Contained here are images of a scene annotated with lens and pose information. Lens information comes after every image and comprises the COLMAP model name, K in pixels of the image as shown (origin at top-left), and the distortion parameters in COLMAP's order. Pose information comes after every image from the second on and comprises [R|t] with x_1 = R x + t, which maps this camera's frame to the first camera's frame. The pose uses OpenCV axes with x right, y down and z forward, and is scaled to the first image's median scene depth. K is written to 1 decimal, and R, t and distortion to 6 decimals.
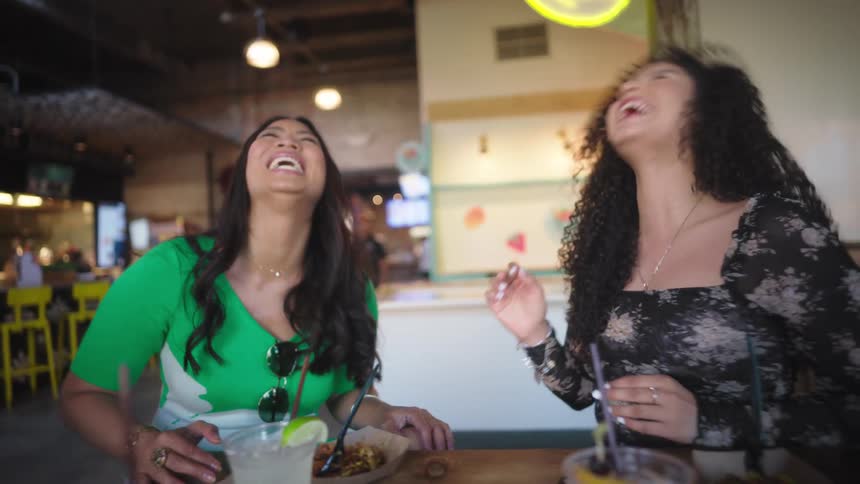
lens RADIAL K [[587.0, 0, 430.7], [0, 587.0, 226.0], [0, 0, 1]] dist [-0.000304, 0.000603]
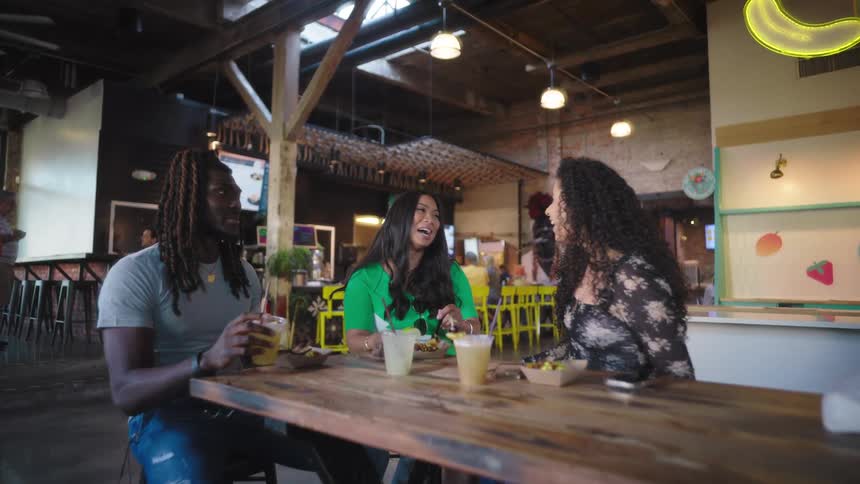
lens RADIAL K [[581.5, 0, 430.0], [0, 581.5, 242.0], [0, 0, 1]] dist [-0.051194, -0.000154]
pose [[0.850086, 0.025195, -0.526040, 0.095698], [-0.028084, 0.999602, 0.002492, -0.005099], [0.525894, 0.012654, 0.850456, -0.079096]]
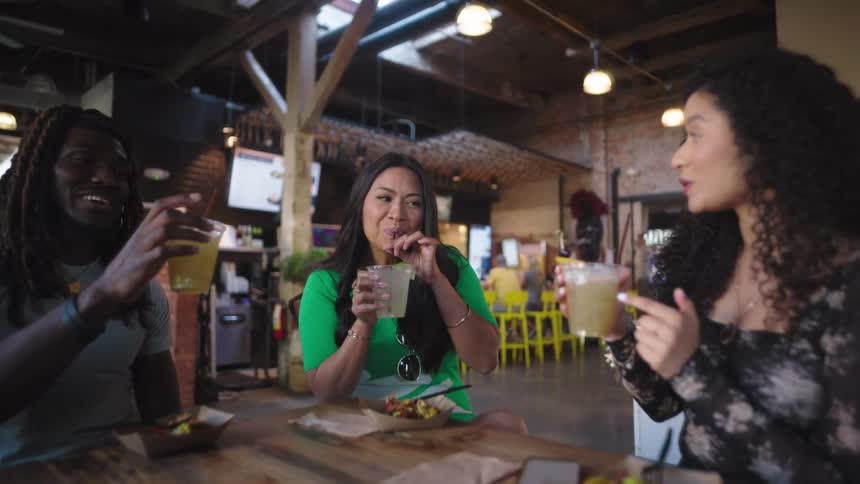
lens RADIAL K [[581.5, 0, 430.0], [0, 581.5, 242.0], [0, 0, 1]] dist [-0.051194, -0.000154]
pose [[0.812272, 0.016925, -0.583033, 0.061302], [-0.021604, 0.999766, -0.001076, -0.002378], [0.582878, 0.013470, 0.812448, -0.000858]]
